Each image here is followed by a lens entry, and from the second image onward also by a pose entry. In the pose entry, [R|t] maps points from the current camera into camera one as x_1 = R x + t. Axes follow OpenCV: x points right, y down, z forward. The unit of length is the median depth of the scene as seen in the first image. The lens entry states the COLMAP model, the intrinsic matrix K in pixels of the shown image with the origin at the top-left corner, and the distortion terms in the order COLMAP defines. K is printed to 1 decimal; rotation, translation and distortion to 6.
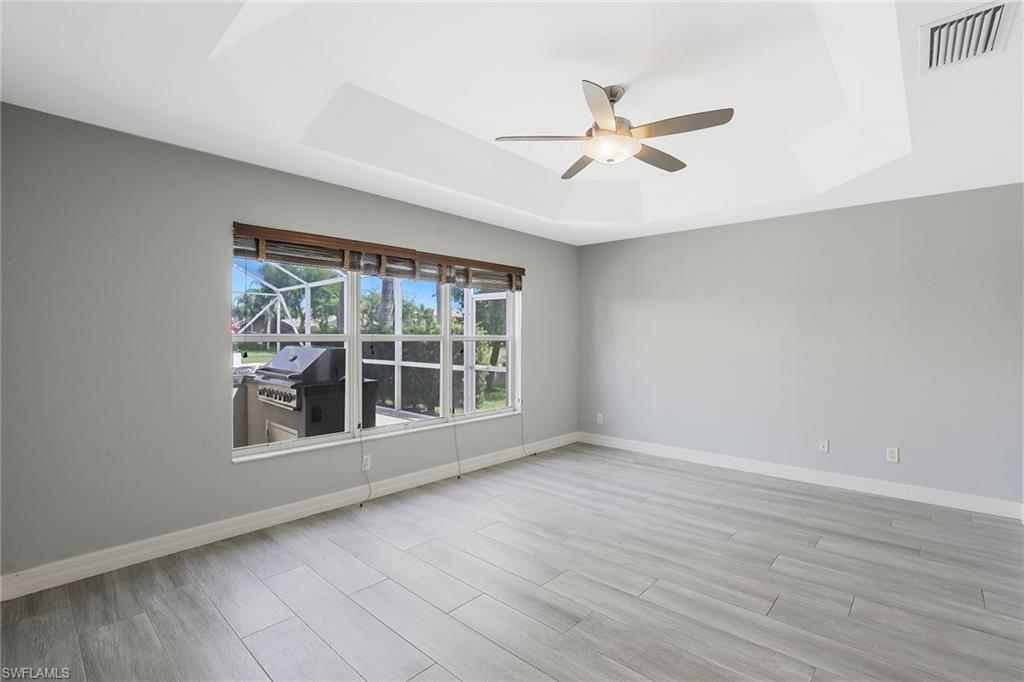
lens RADIAL K [[470.4, 0, 524.1], [0, 470.4, 336.8], [0, 0, 1]] dist [-0.029926, 0.000918]
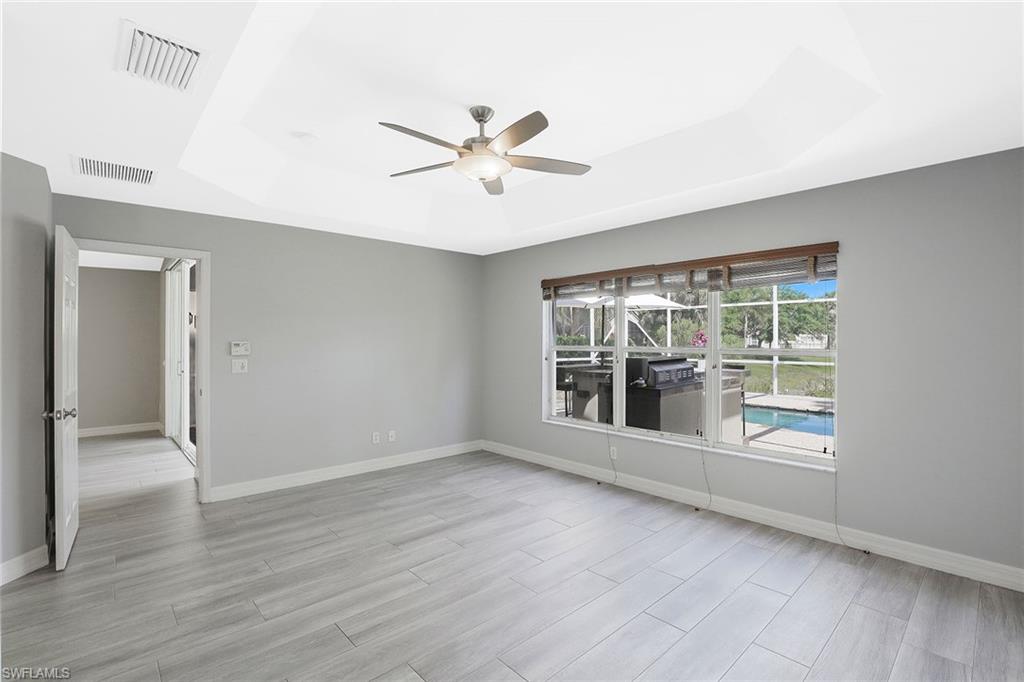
lens RADIAL K [[470.4, 0, 524.1], [0, 470.4, 336.8], [0, 0, 1]] dist [-0.029926, 0.000918]
pose [[-0.082080, -0.011803, -0.996556, 0.930343], [-0.004075, 0.999925, -0.011507, -0.014494], [0.996617, 0.003117, -0.082122, 0.916193]]
